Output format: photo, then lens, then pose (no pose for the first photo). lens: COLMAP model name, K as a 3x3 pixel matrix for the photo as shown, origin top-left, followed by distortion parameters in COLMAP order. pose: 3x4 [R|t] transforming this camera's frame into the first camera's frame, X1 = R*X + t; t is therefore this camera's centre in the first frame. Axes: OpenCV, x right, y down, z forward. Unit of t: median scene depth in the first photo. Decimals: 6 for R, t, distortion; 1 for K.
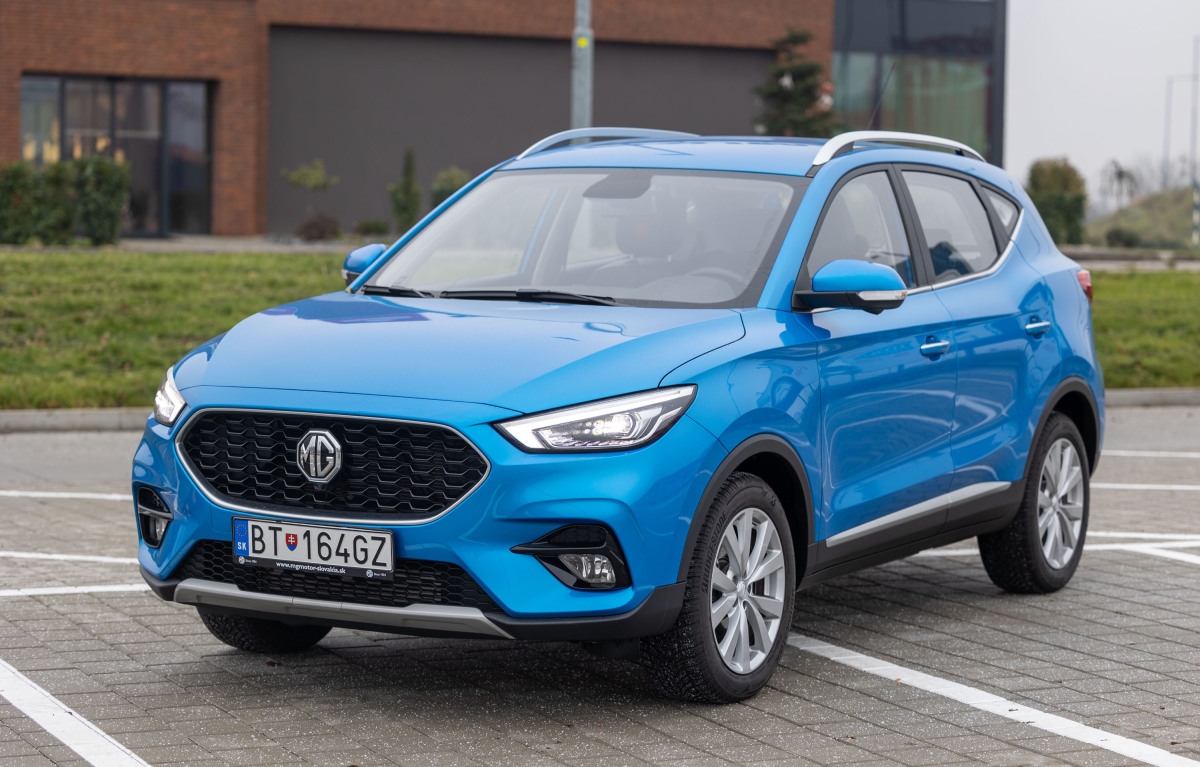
lens RADIAL K [[2881.6, 0, 600.2], [0, 2881.6, 383.8], [0, 0, 1]] dist [0.063175, 0.000000]
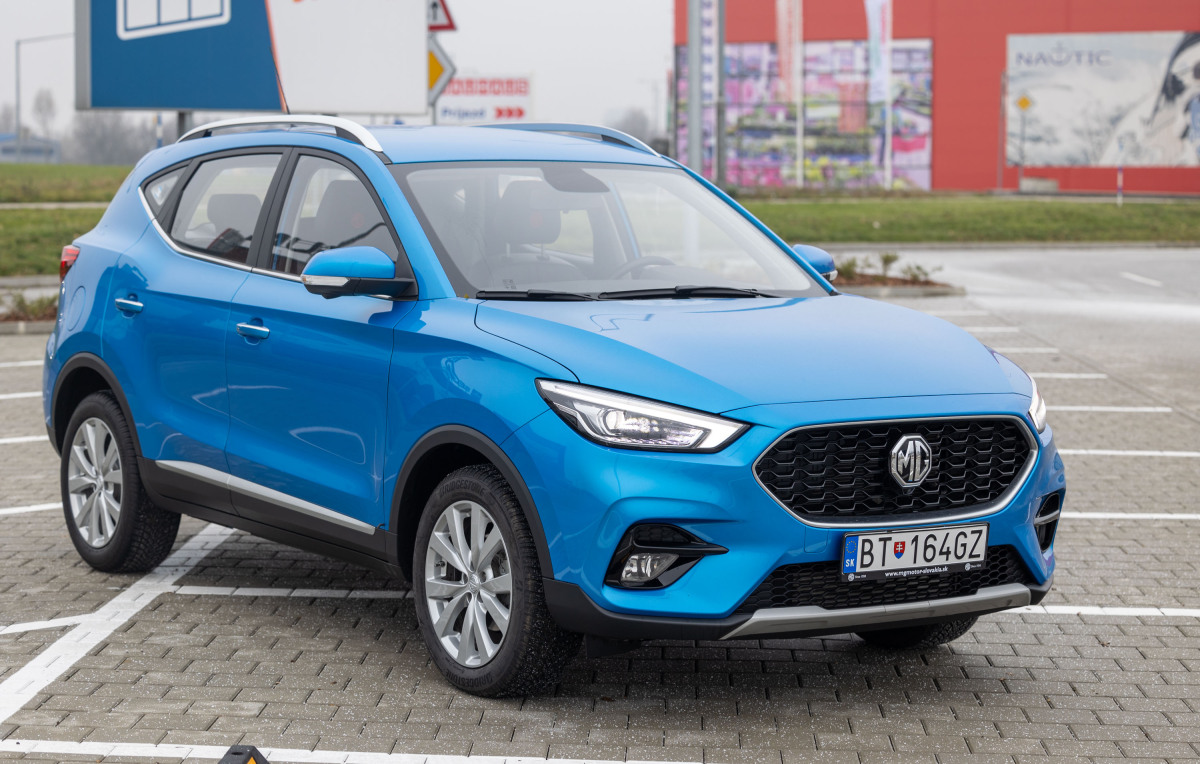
lens RADIAL K [[2654.0, 0, 599.2], [0, 2654.0, 382.6], [0, 0, 1]] dist [-0.017977, 0.000000]
pose [[0.442285, -0.084452, 0.892890, -0.973534], [0.054845, 0.996240, 0.067060, -0.070405], [-0.895196, 0.019311, 0.445254, 0.687500]]
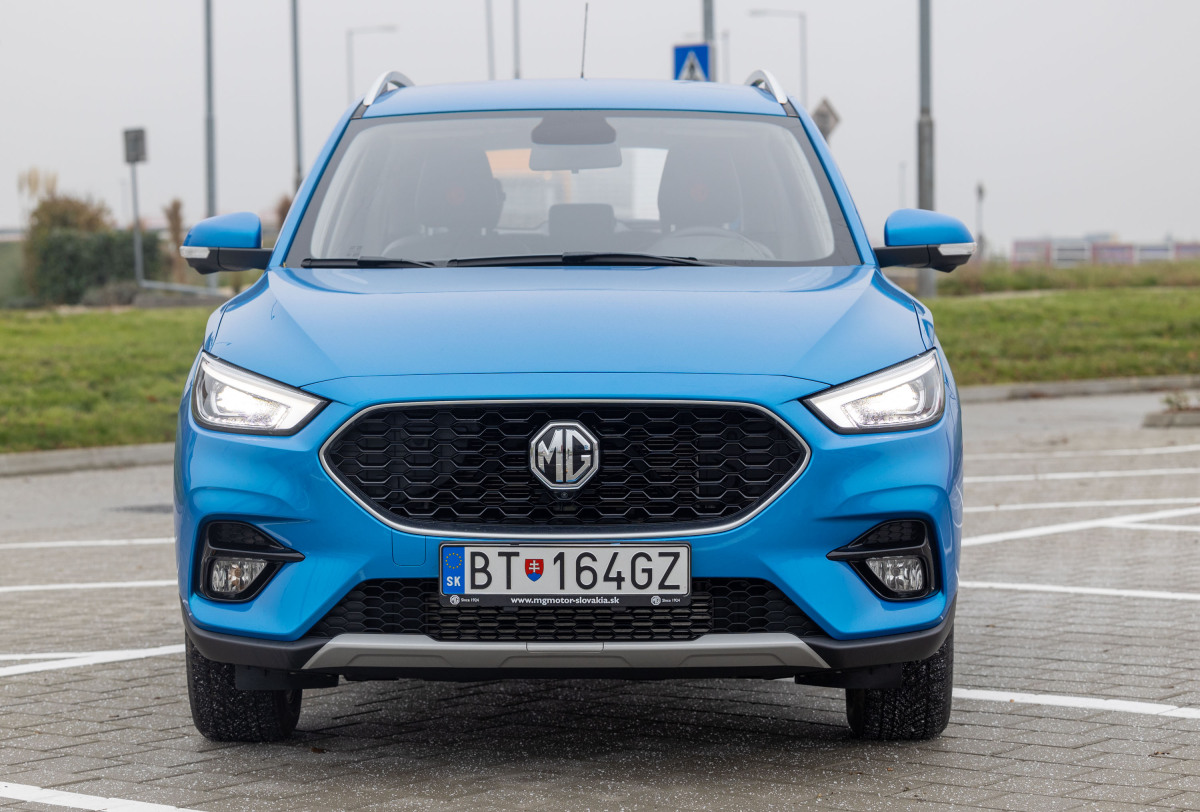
lens RADIAL K [[3256.6, 0, 567.9], [0, 3256.6, 465.2], [0, 0, 1]] dist [0.155833, 0.000000]
pose [[0.882278, -0.052780, 0.467761, -0.506522], [0.054899, 0.998450, 0.009113, 0.019813], [-0.467517, 0.017640, 0.883808, 0.230136]]
